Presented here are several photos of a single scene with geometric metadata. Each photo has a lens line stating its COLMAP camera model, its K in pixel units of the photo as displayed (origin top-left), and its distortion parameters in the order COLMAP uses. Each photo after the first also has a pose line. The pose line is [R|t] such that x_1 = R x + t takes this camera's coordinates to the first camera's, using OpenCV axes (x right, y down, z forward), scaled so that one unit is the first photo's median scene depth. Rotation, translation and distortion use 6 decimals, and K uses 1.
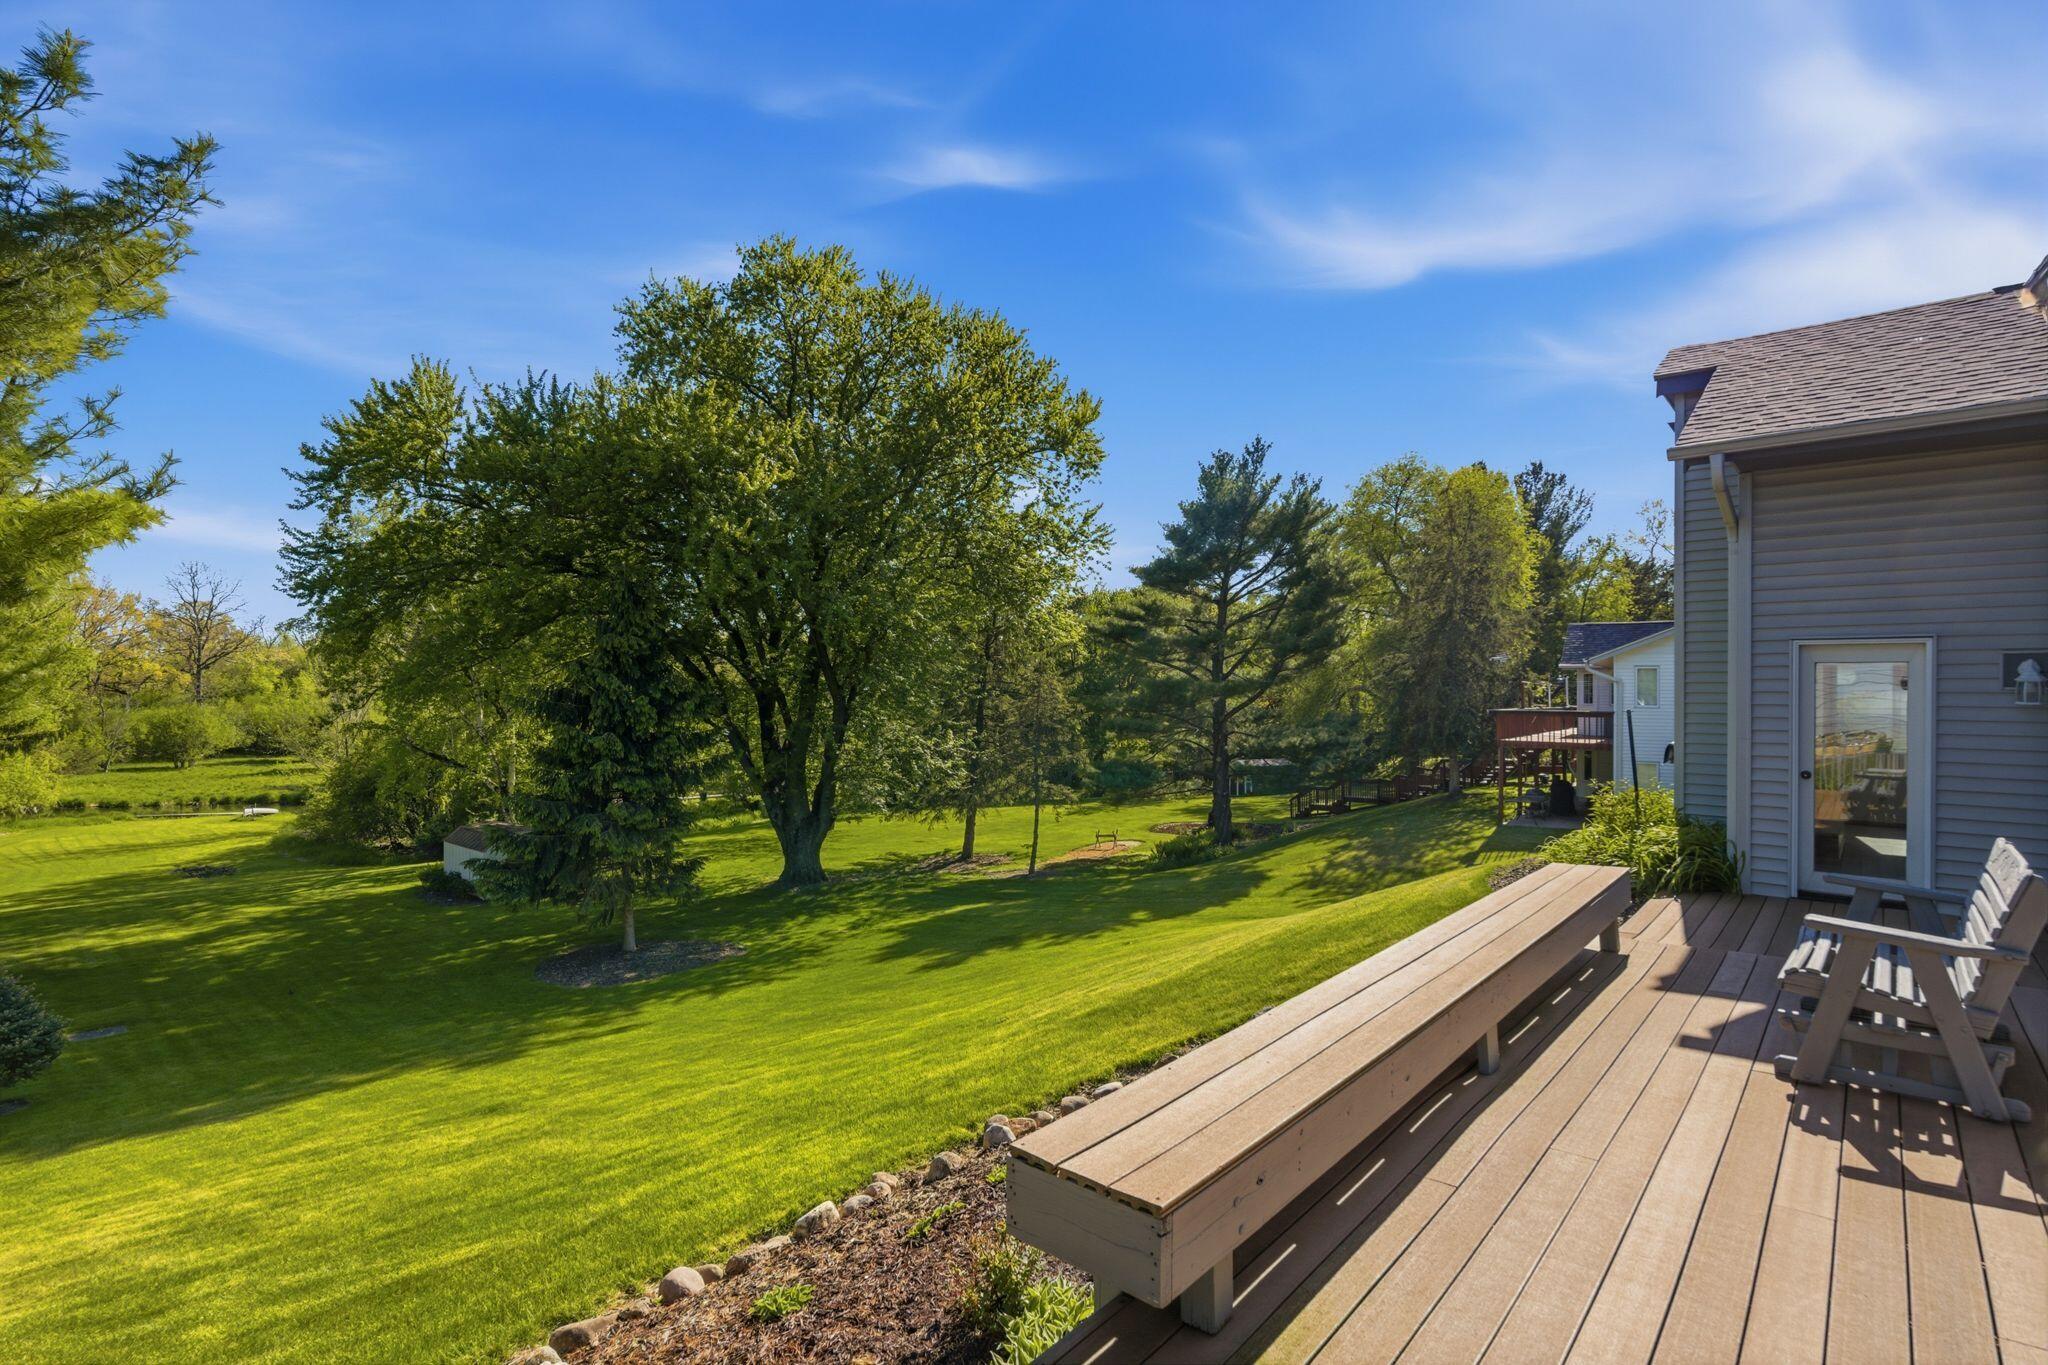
lens RADIAL K [[981.8, 0, 1024.0], [0, 981.8, 682.5], [0, 0, 1]] dist [-0.003109, 0.000040]
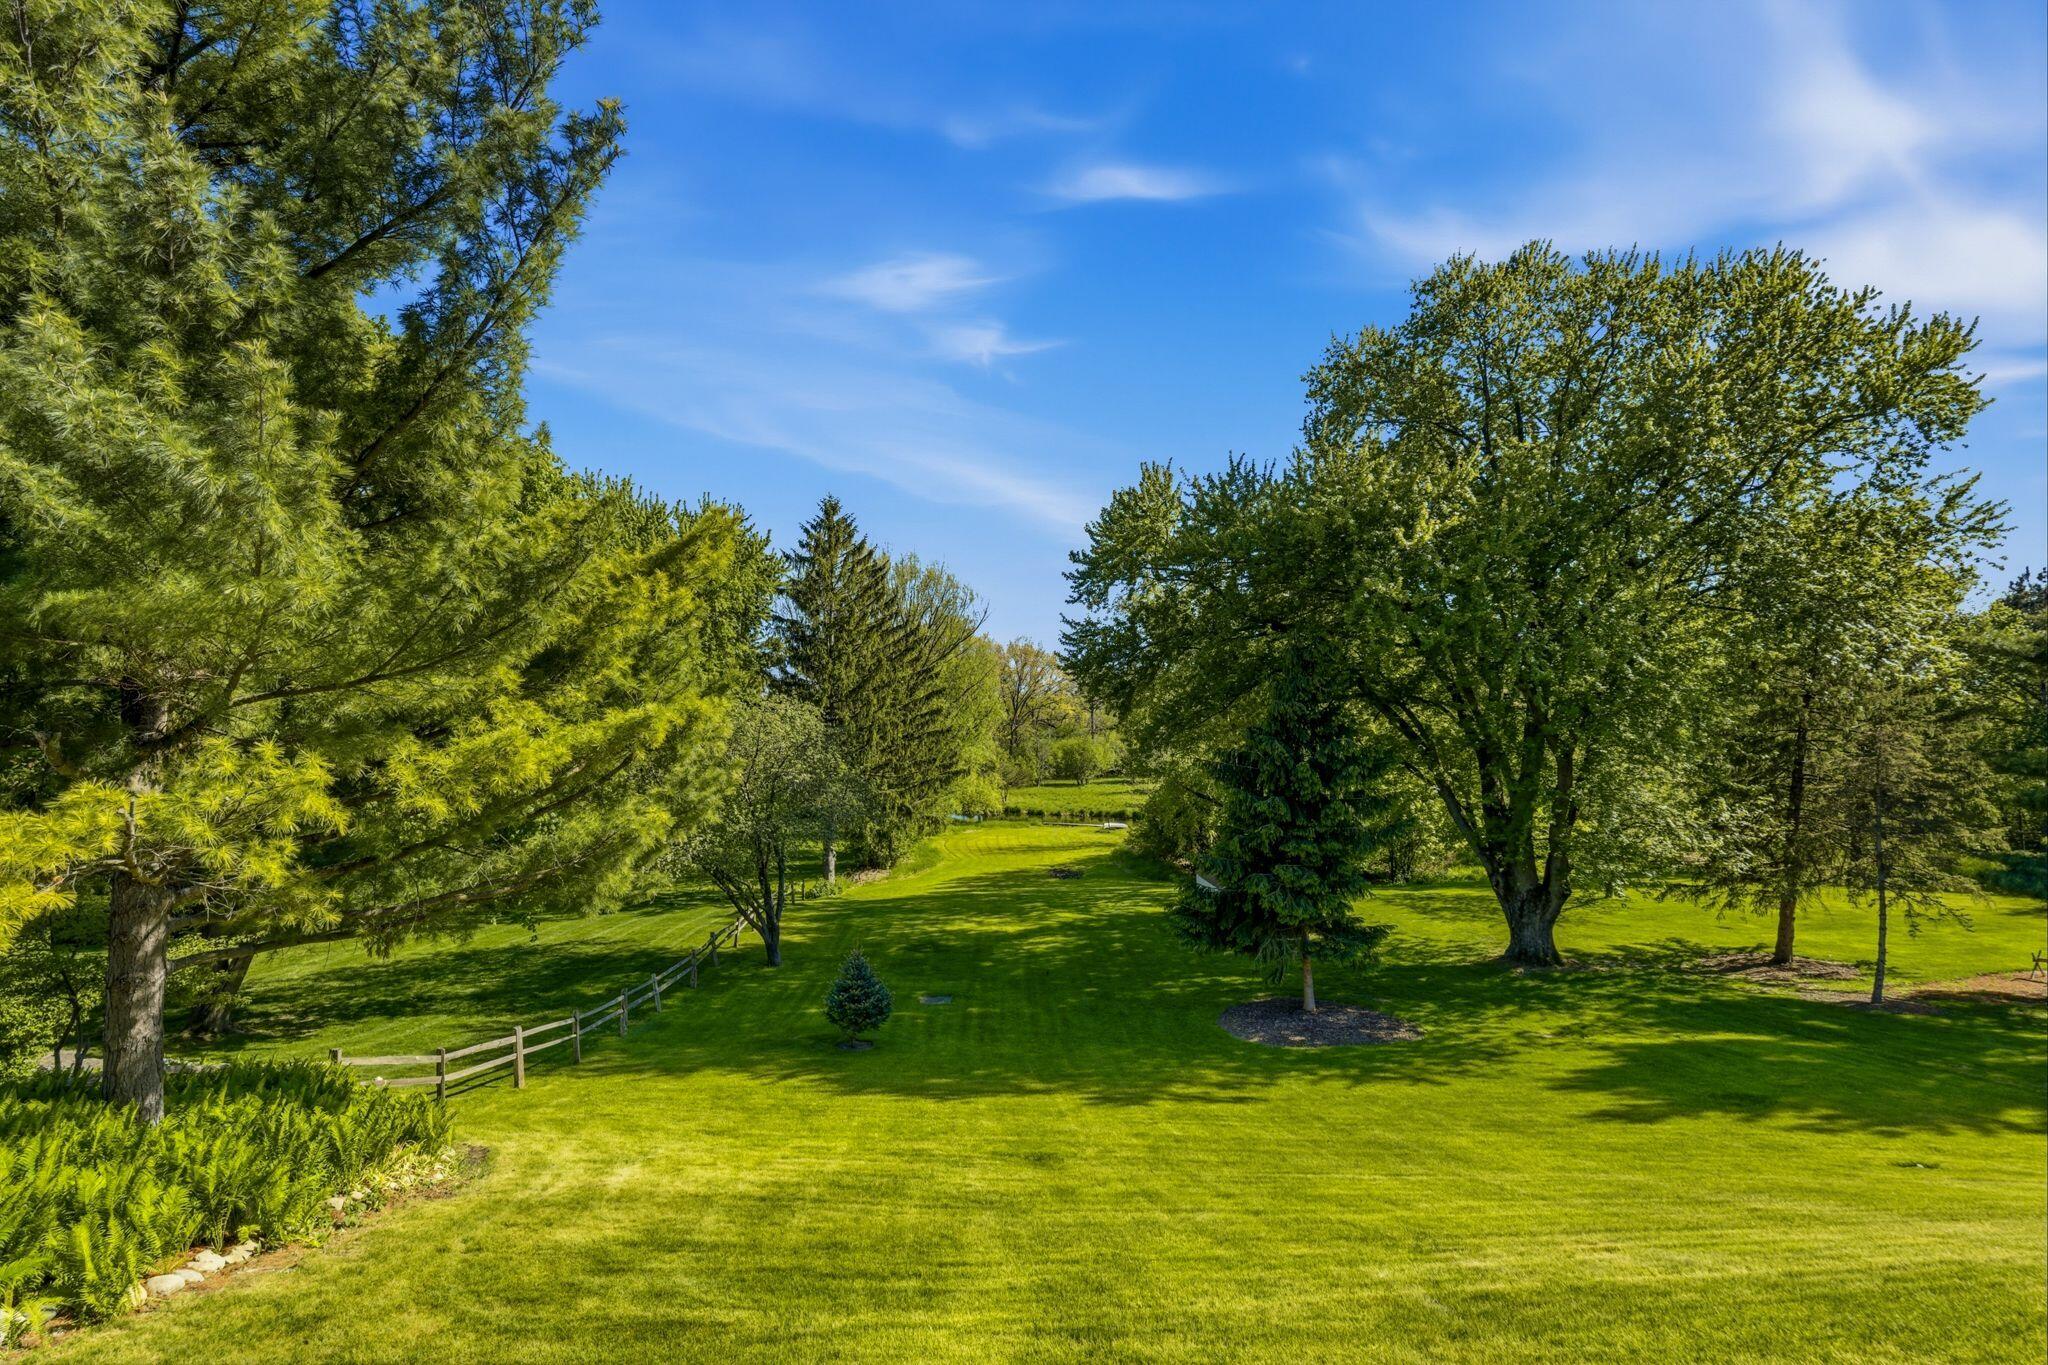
lens RADIAL K [[981.8, 0, 1024.0], [0, 981.8, 682.5], [0, 0, 1]] dist [-0.003109, 0.000040]
pose [[0.702554, -0.036269, -0.710706, 0.107544], [0.018783, 0.999298, -0.032429, -0.033868], [0.711383, 0.009434, 0.702742, 0.064745]]
